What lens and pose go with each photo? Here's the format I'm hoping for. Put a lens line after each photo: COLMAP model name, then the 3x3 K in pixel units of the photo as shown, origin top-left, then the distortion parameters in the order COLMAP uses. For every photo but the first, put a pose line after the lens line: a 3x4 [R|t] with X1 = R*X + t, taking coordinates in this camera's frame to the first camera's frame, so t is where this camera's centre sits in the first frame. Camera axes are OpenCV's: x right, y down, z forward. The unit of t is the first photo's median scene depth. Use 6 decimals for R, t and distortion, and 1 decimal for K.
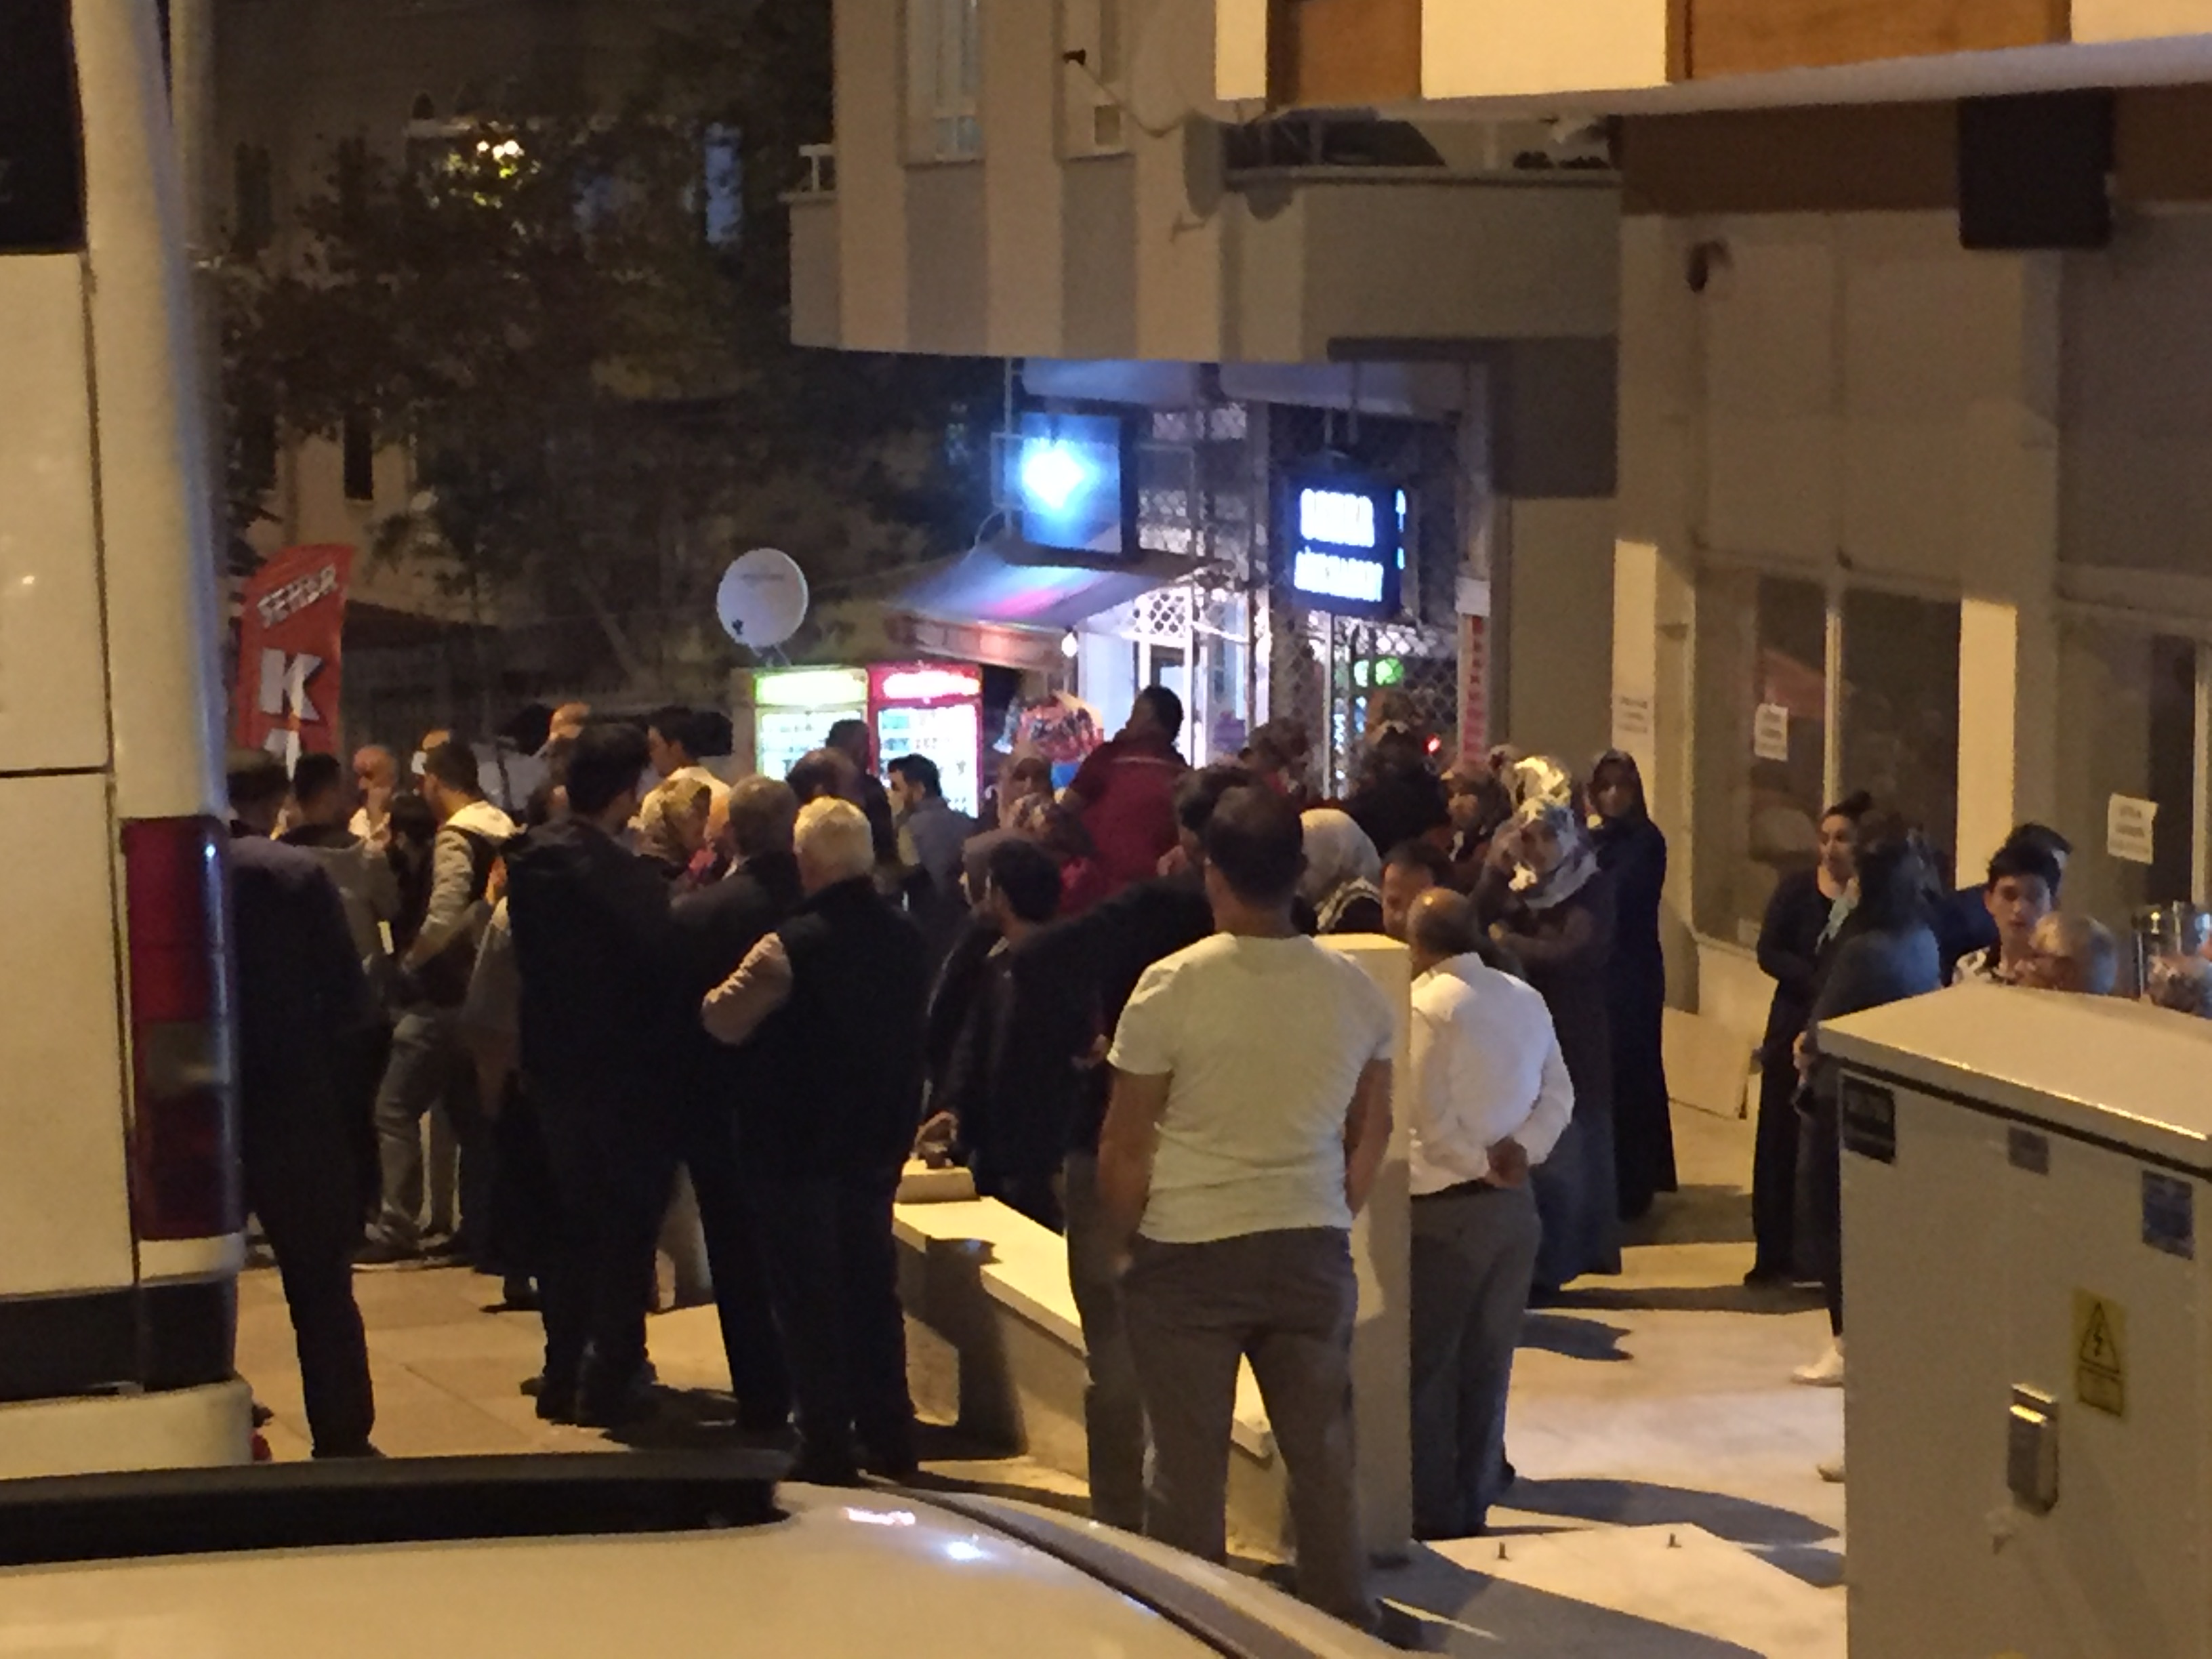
lens RADIAL K [[5080.3, 0, 1098.9], [0, 5080.3, 823.2], [0, 0, 1]] dist [0.031300, 0.000000]
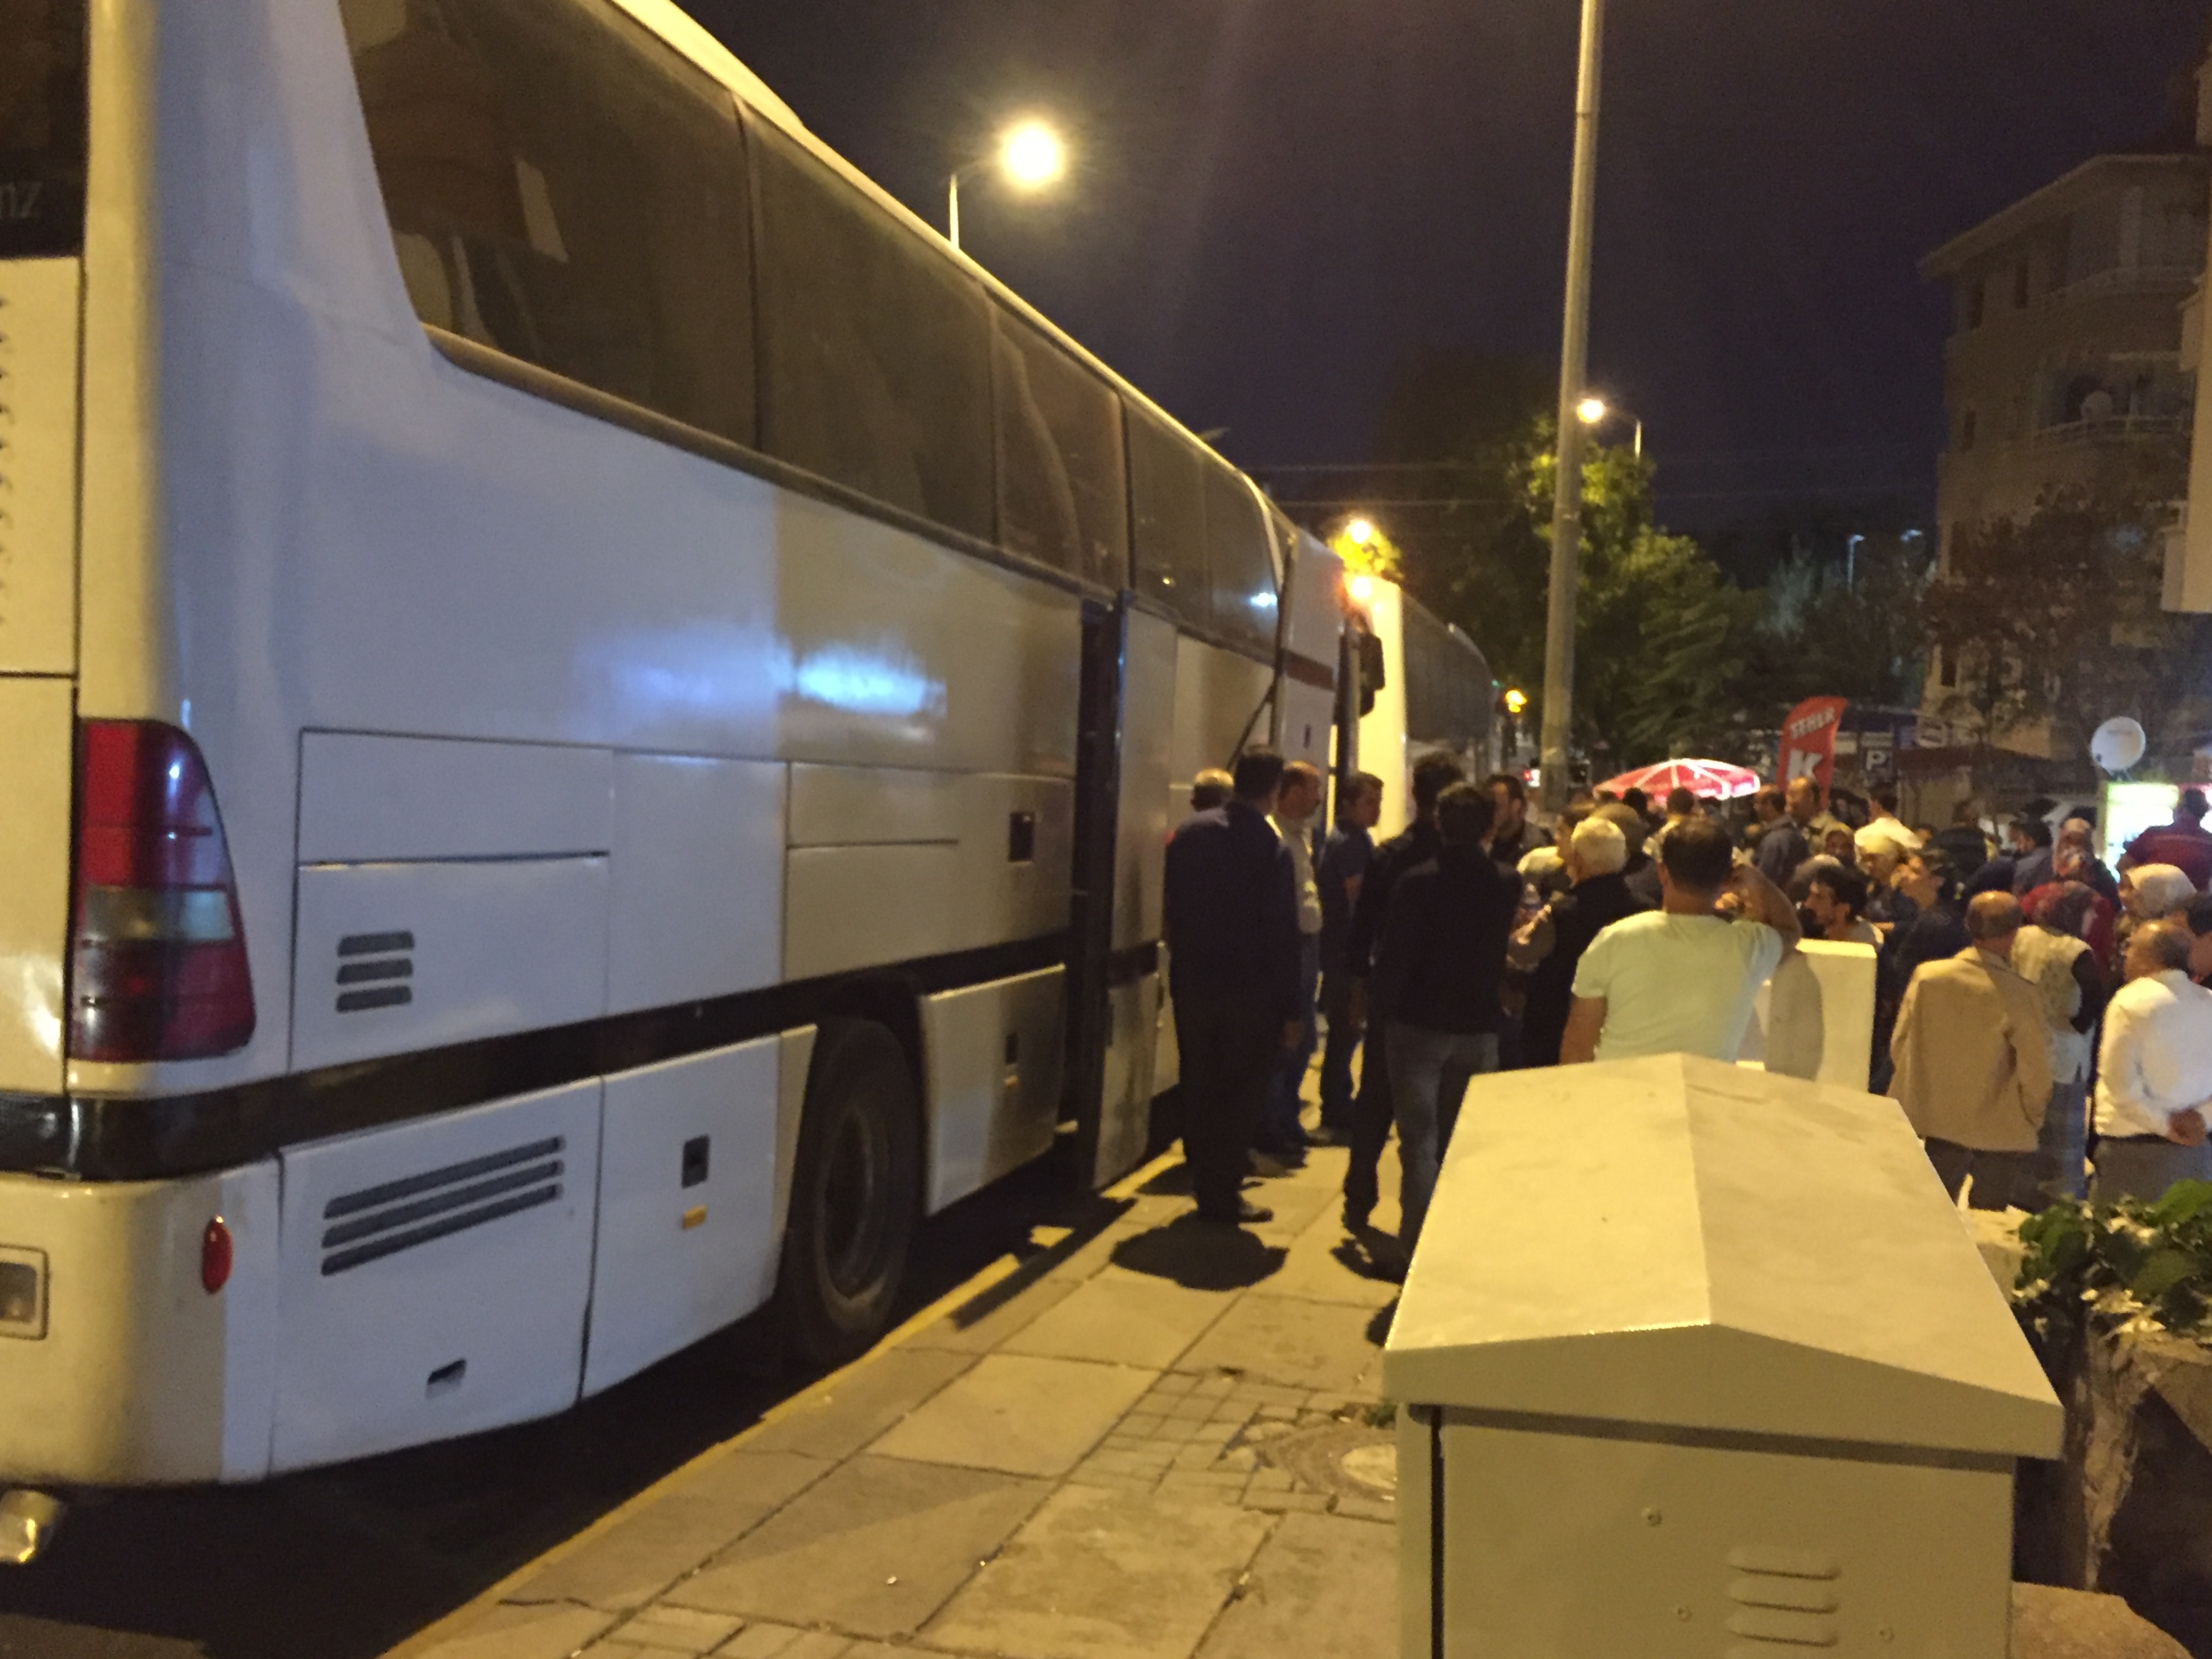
lens RADIAL K [[2155.1, 0, 1105.9], [0, 2155.1, 834.8], [0, 0, 1]] dist [0.034512, 0.000000]
pose [[0.834490, 0.084246, -0.544545, 0.070781], [-0.083288, 0.996174, 0.026483, -0.001612], [0.544692, 0.023254, 0.838314, 0.159298]]
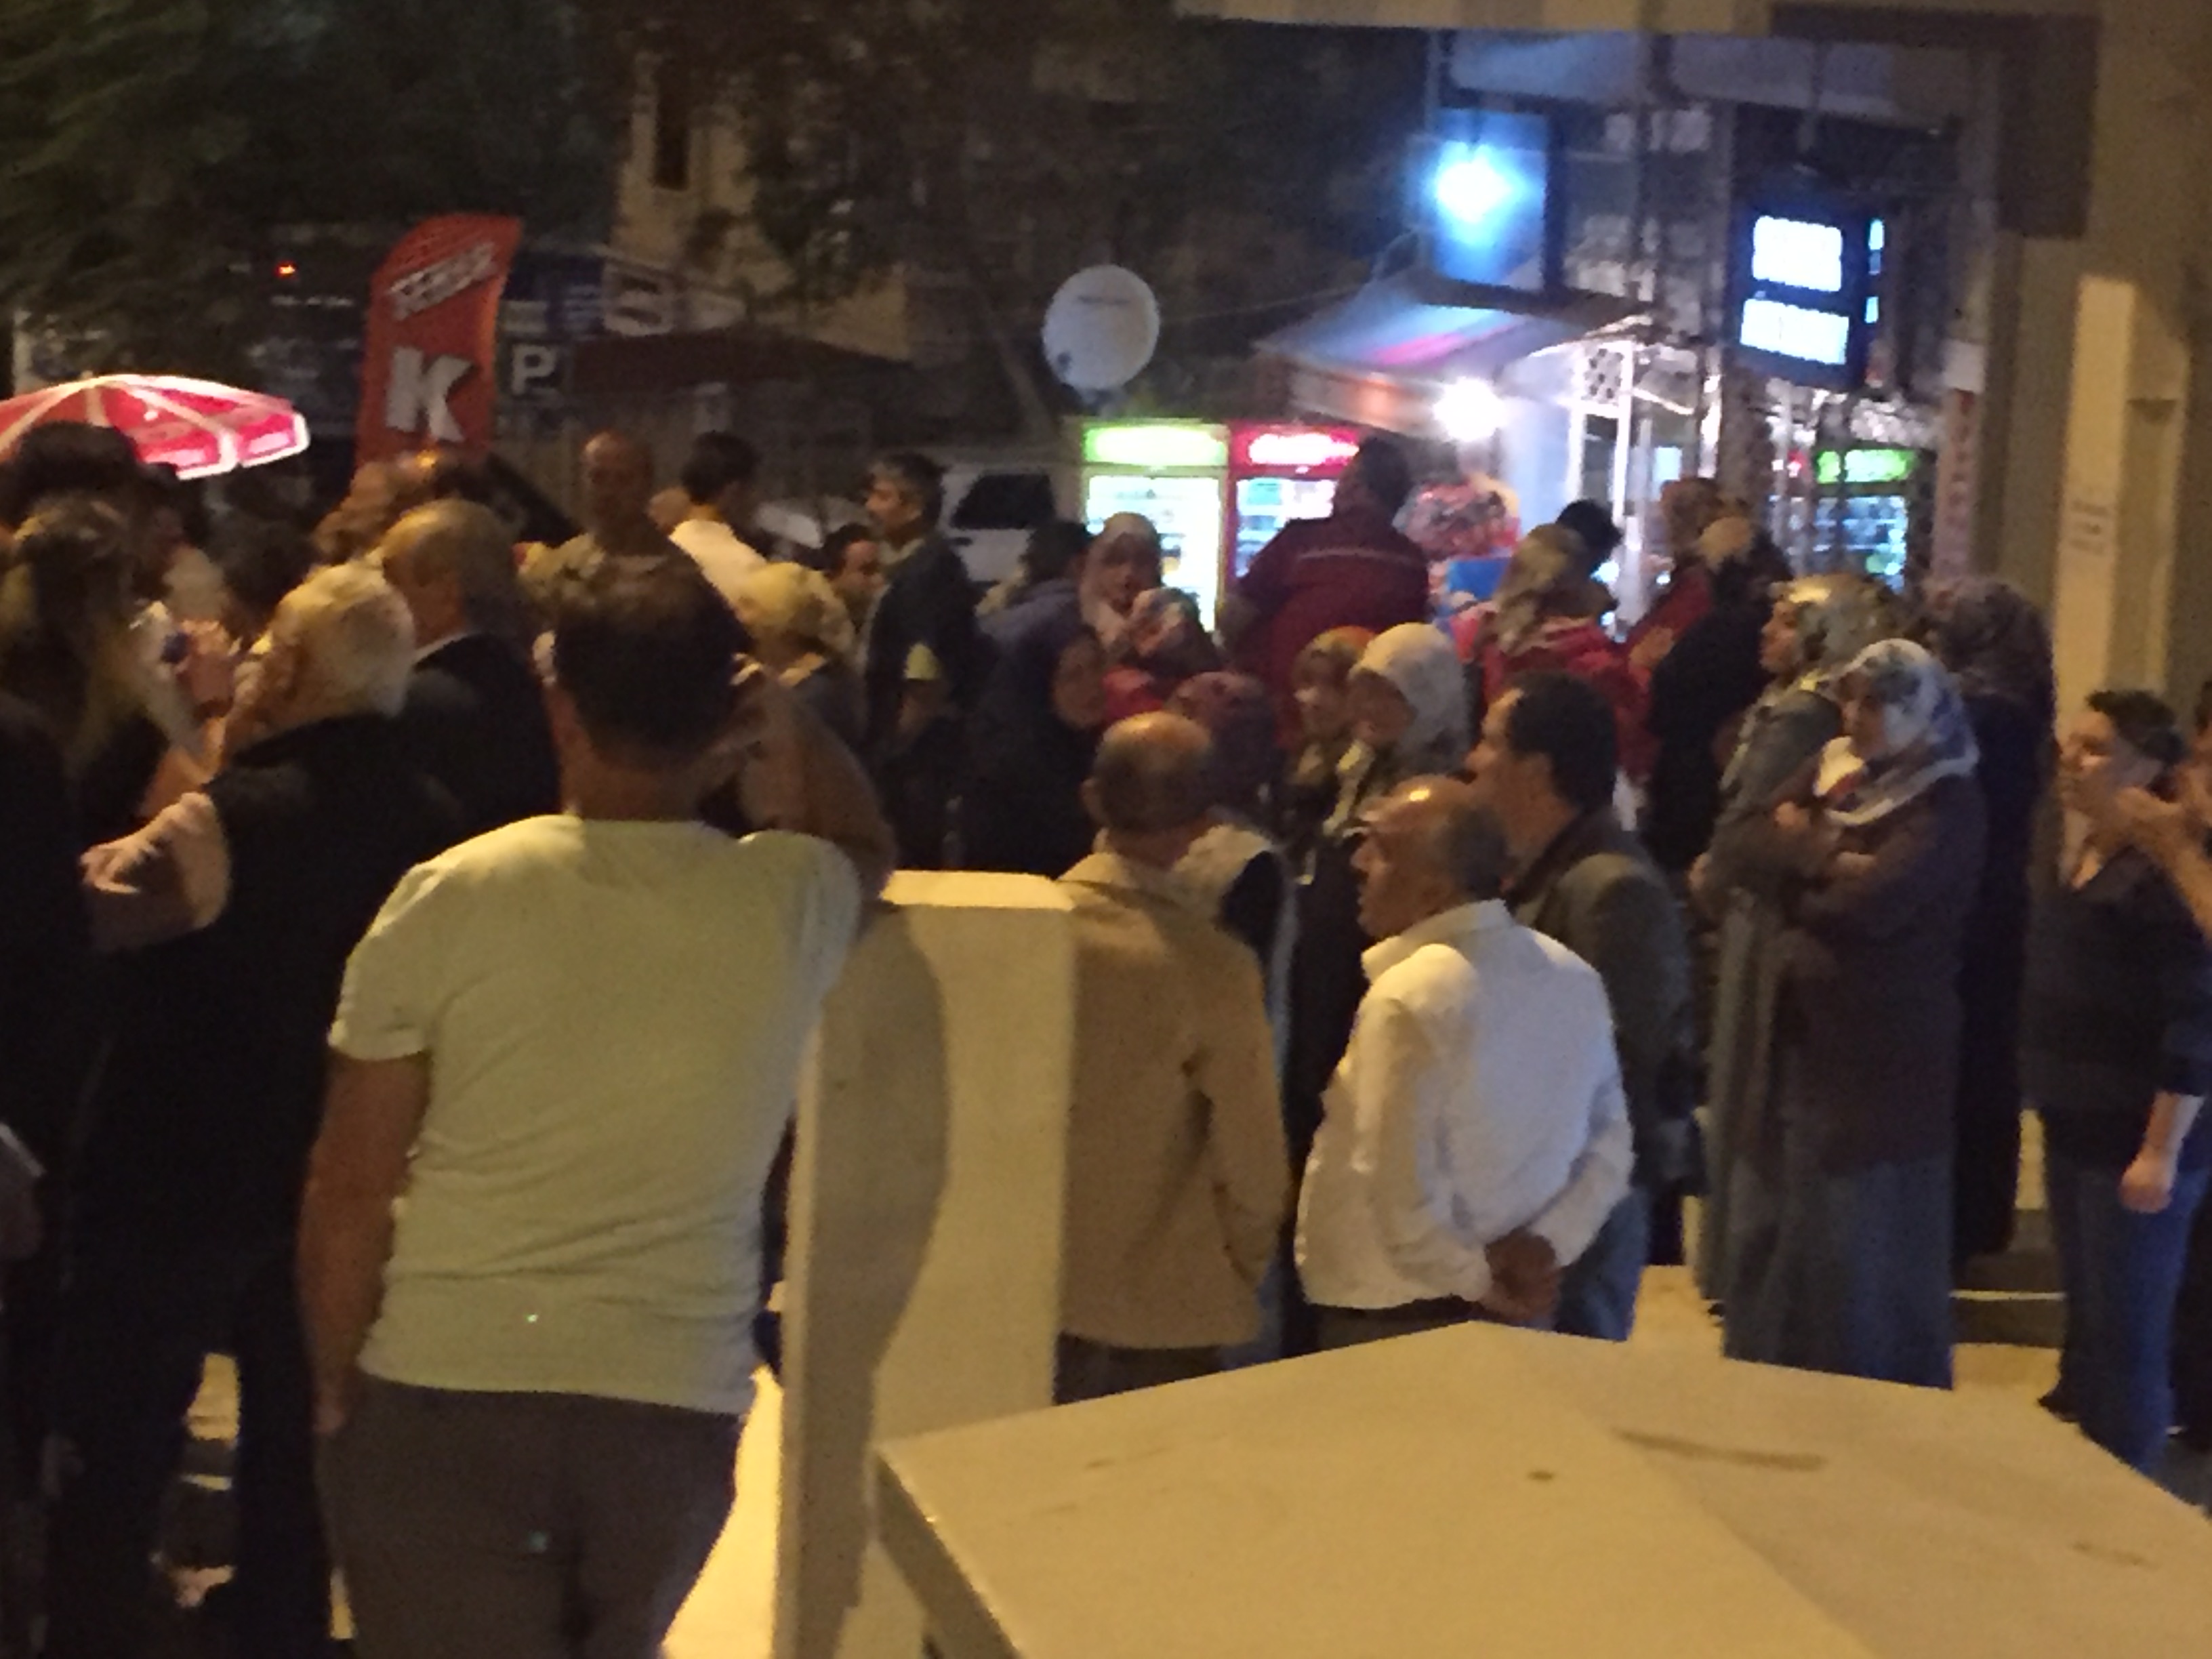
lens RADIAL K [[5523.4, 0, 1093.5], [0, 5523.4, 835.3], [0, 0, 1]] dist [0.030310, 0.000000]
pose [[0.990827, 0.066446, -0.117673, 0.046062], [-0.061873, 0.997196, 0.042103, -0.001917], [0.120140, -0.034436, 0.992160, 0.169890]]
